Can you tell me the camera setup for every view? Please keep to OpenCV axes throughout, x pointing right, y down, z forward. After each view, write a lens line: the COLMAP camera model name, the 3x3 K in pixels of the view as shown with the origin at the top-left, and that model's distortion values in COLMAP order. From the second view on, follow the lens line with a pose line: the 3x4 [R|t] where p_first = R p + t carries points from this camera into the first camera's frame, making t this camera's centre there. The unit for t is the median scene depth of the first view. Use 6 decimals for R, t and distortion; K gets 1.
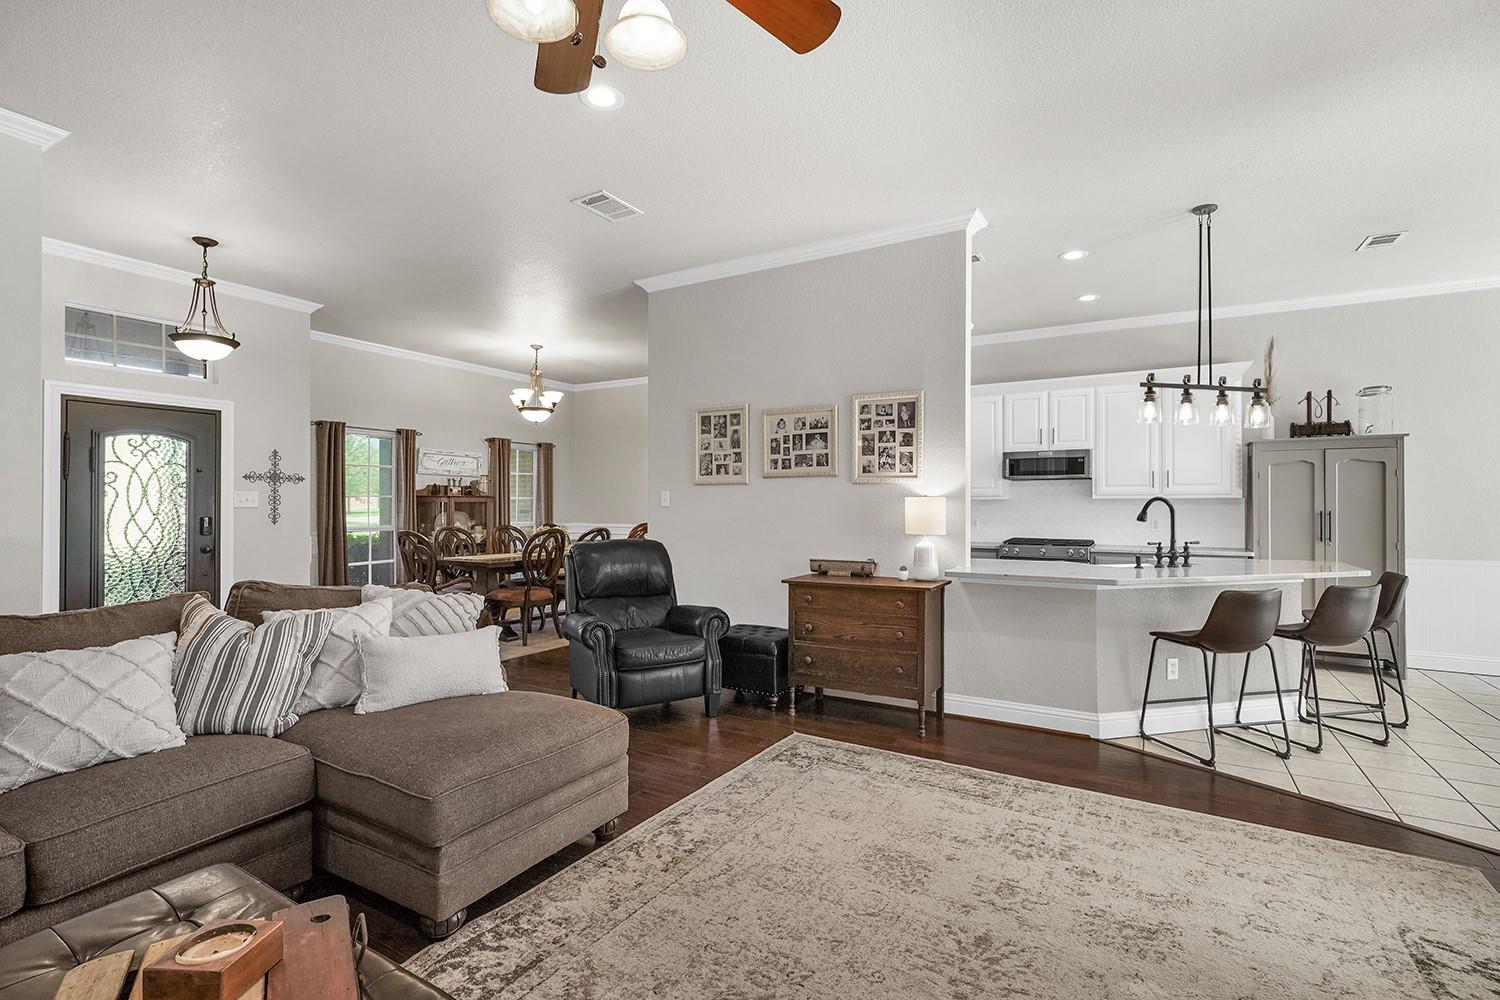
lens RADIAL K [[691.3, 0, 748.7], [0, 691.3, 501.9], [0, 0, 1]] dist [-0.003251, -0.000019]
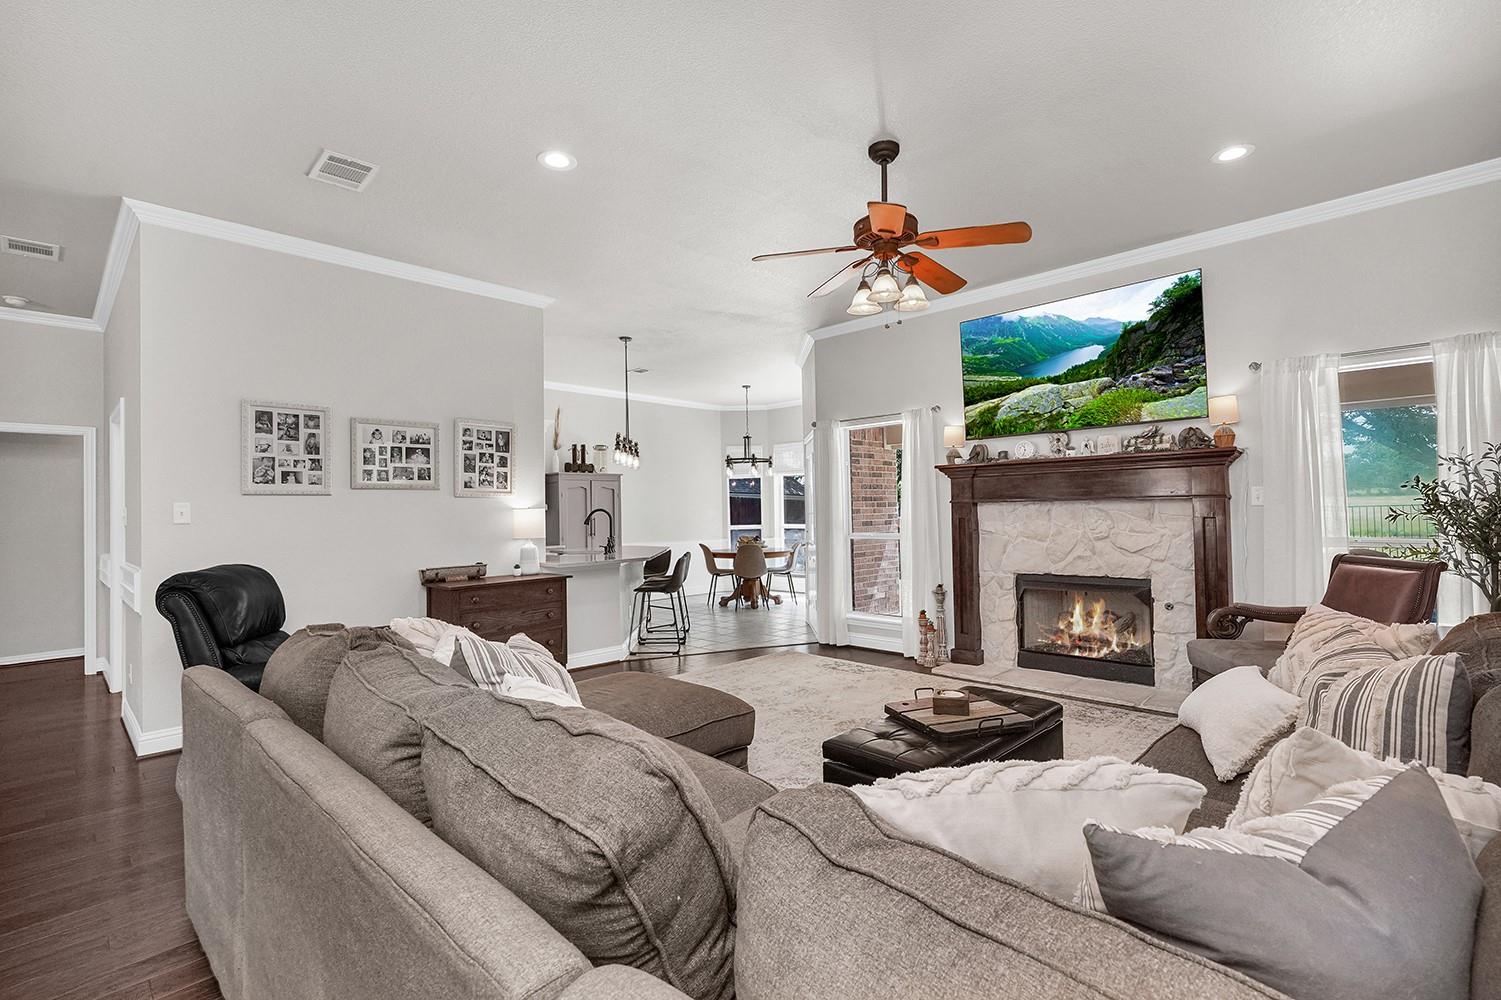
lens RADIAL K [[691.7, 0, 743.7], [0, 691.7, 504.1], [0, 0, 1]] dist [-0.003251, -0.000019]
pose [[0.235521, 0.005549, 0.971853, -0.792437], [0.011735, 0.999895, -0.008553, -0.000143], [-0.971798, 0.013419, 0.235431, 0.276656]]
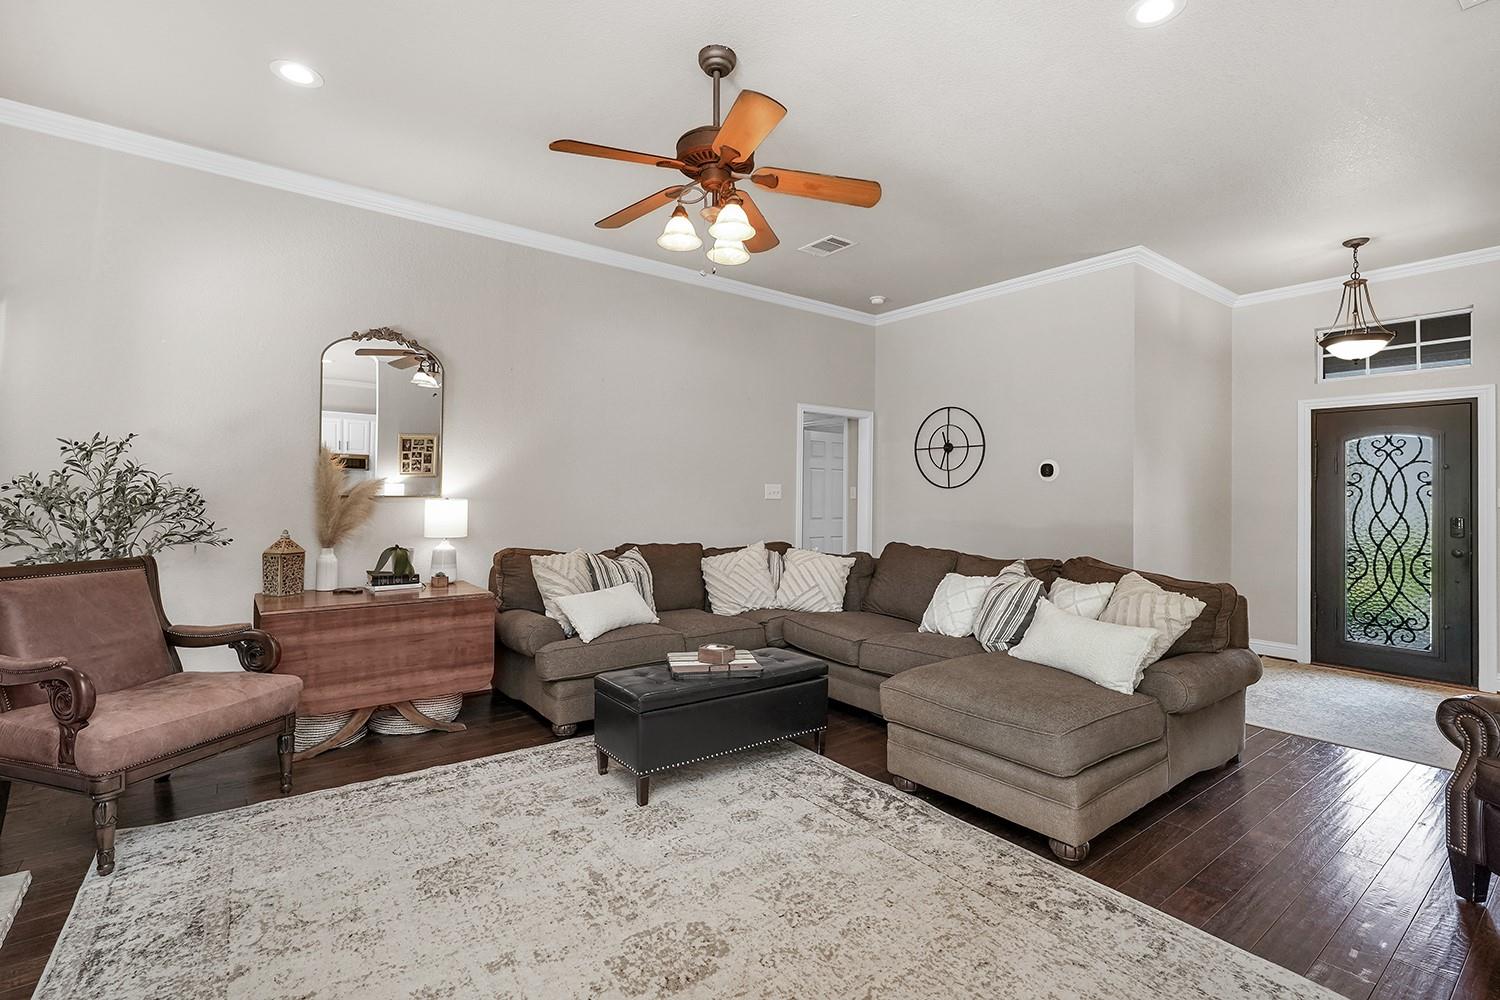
lens RADIAL K [[691.3, 0, 751.3], [0, 691.3, 491.7], [0, 0, 1]] dist [-0.003251, -0.000019]
pose [[-0.366490, -0.006524, -0.930399, 0.452360], [-0.011084, 0.999935, -0.002645, 0.000082], [0.930356, 0.009343, -0.366538, 0.530501]]
